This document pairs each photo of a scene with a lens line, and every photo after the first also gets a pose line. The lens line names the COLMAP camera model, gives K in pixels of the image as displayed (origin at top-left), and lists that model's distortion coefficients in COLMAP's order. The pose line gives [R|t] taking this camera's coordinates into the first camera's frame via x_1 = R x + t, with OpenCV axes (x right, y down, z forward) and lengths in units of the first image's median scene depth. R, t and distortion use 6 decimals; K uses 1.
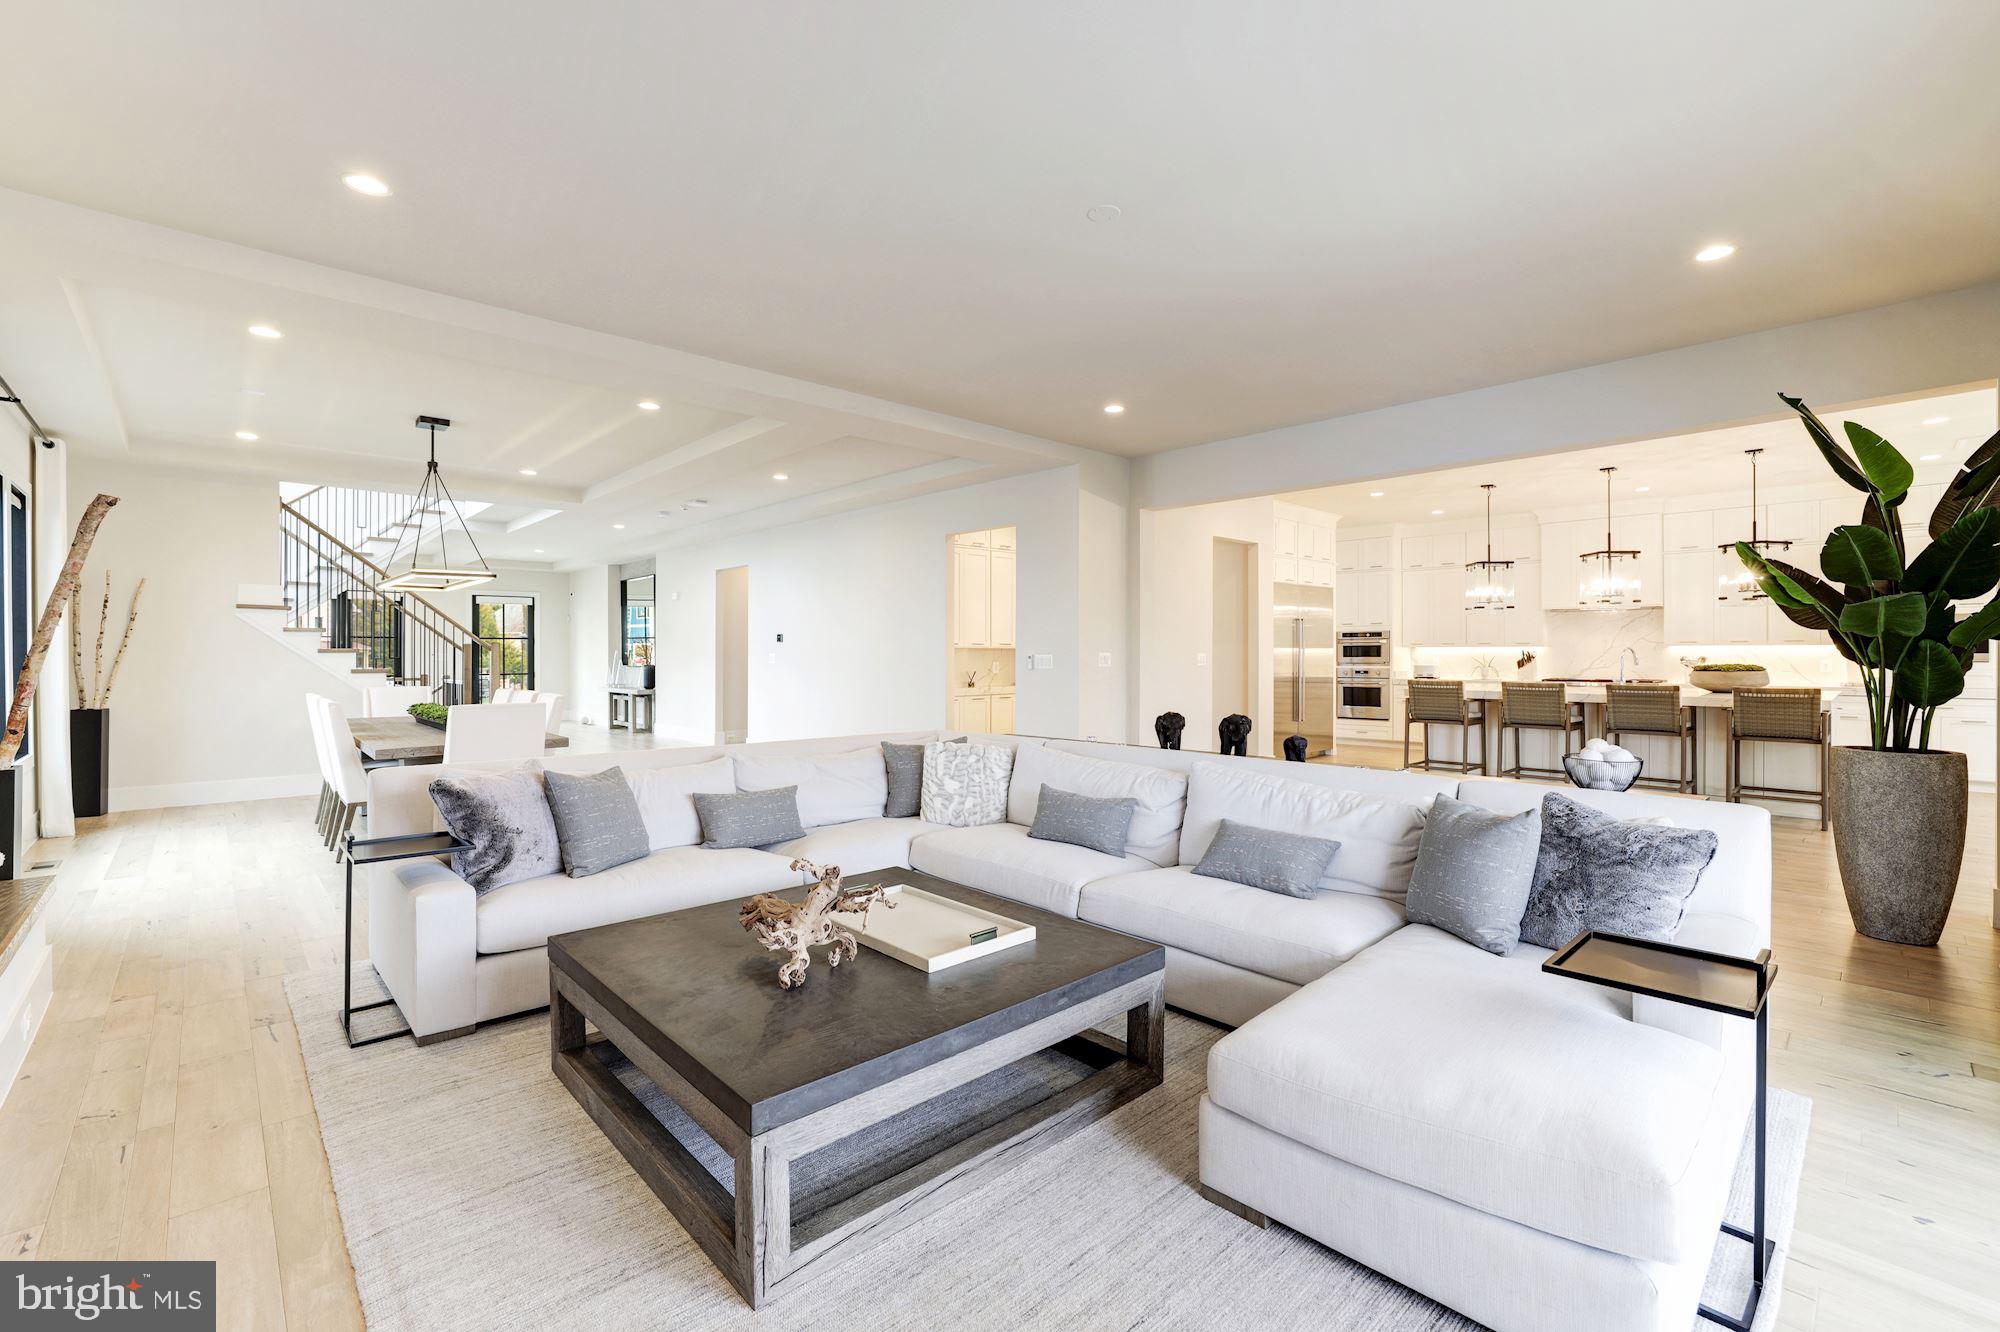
lens RADIAL K [[884.1, 0, 993.5], [0, 884.1, 650.7], [0, 0, 1]] dist [-0.024274, -0.000485]
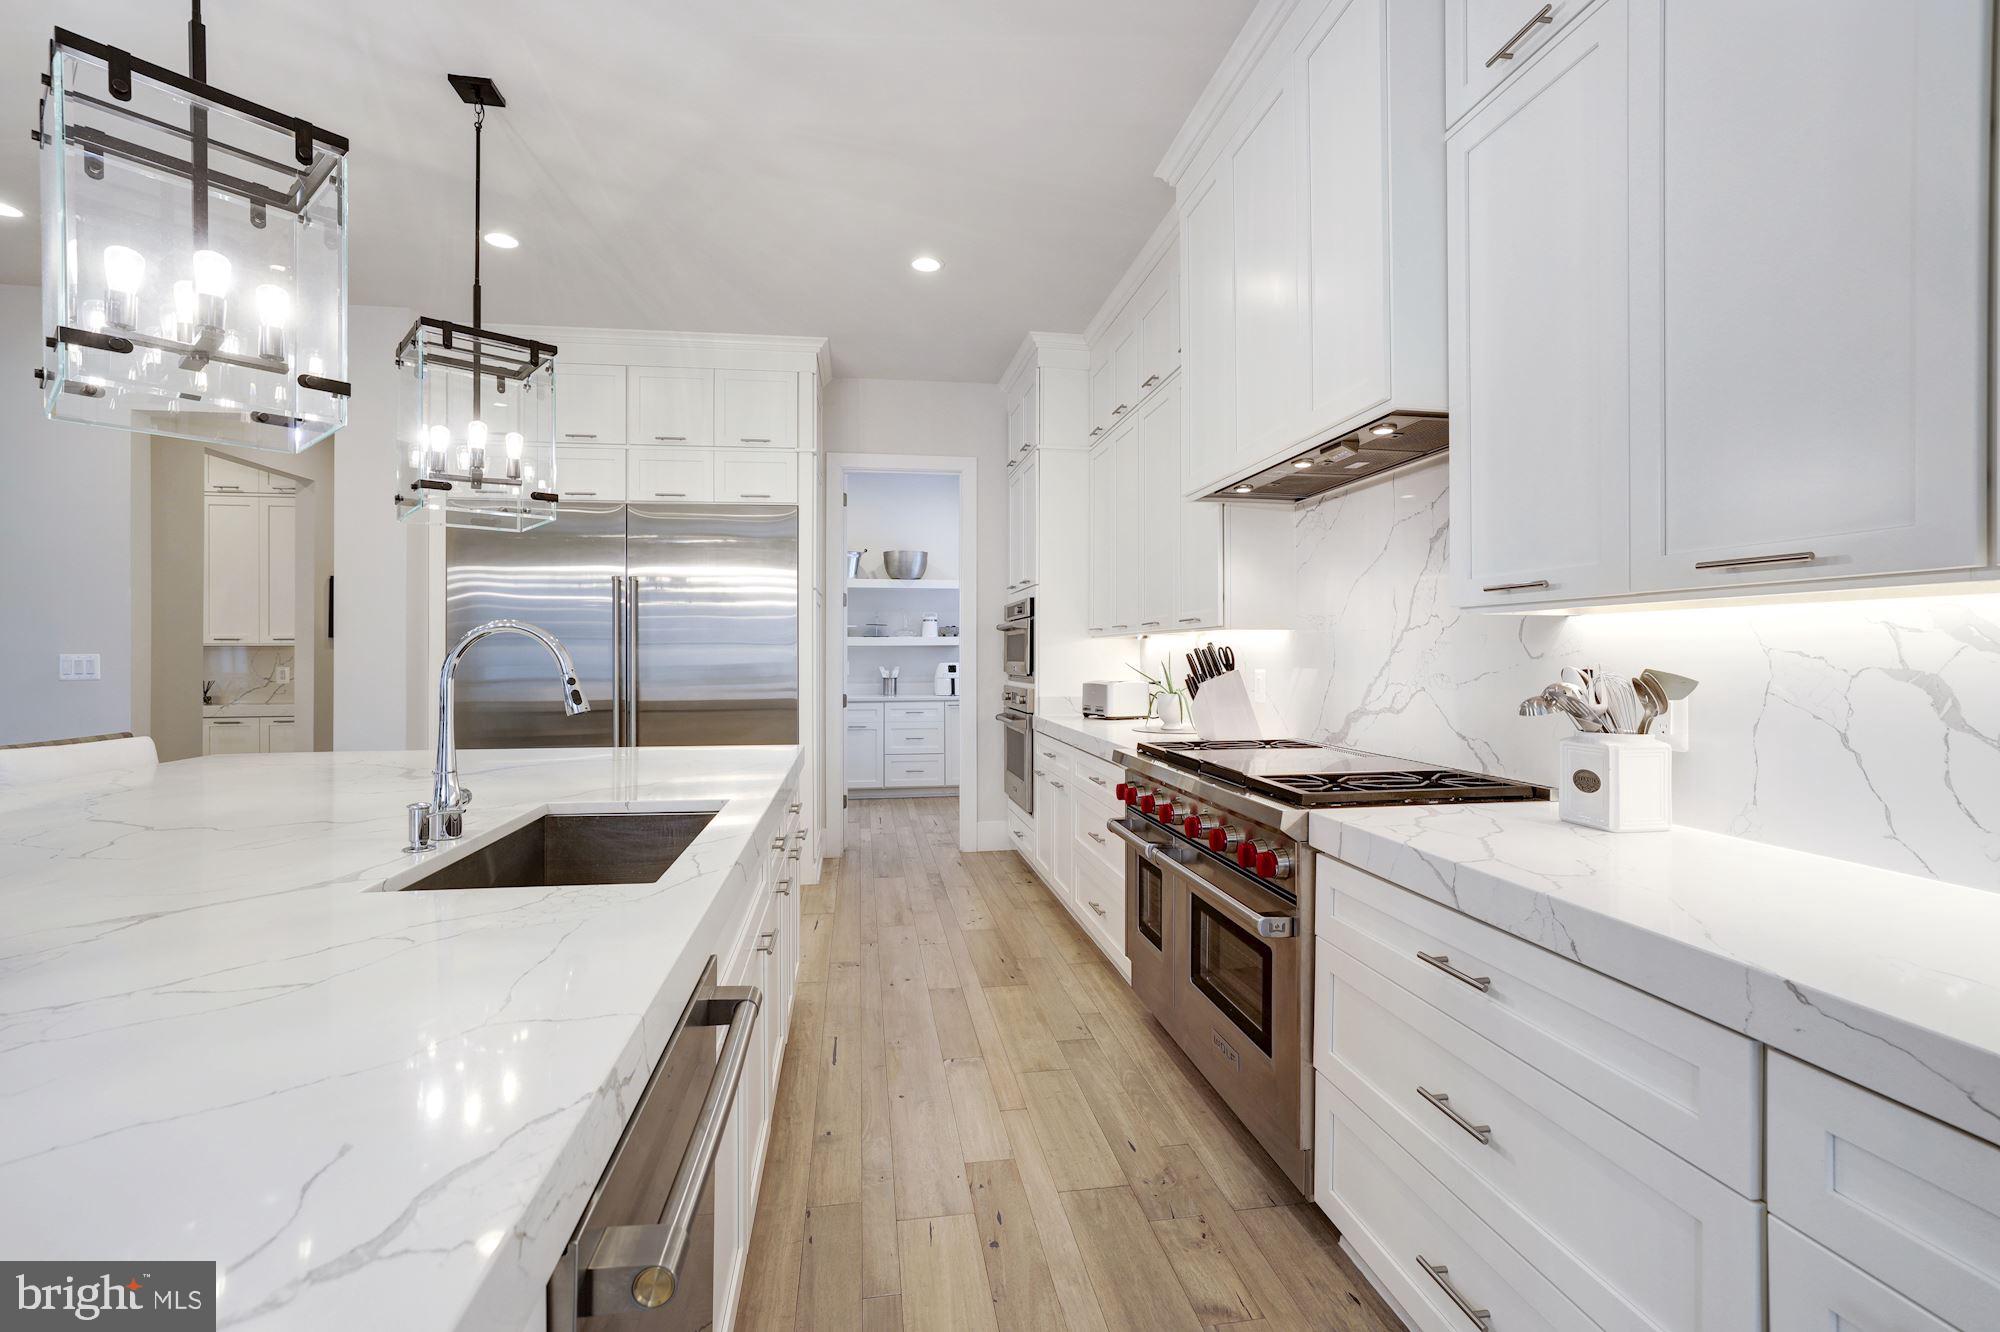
lens RADIAL K [[884.1, 0, 983.6], [0, 884.1, 657.0], [0, 0, 1]] dist [-0.024274, -0.000485]
pose [[0.829653, 0.000560, -0.558279, 0.716072], [0.003243, 0.999978, 0.005822, 0.002198], [0.558269, -0.006641, 0.829633, 0.692253]]
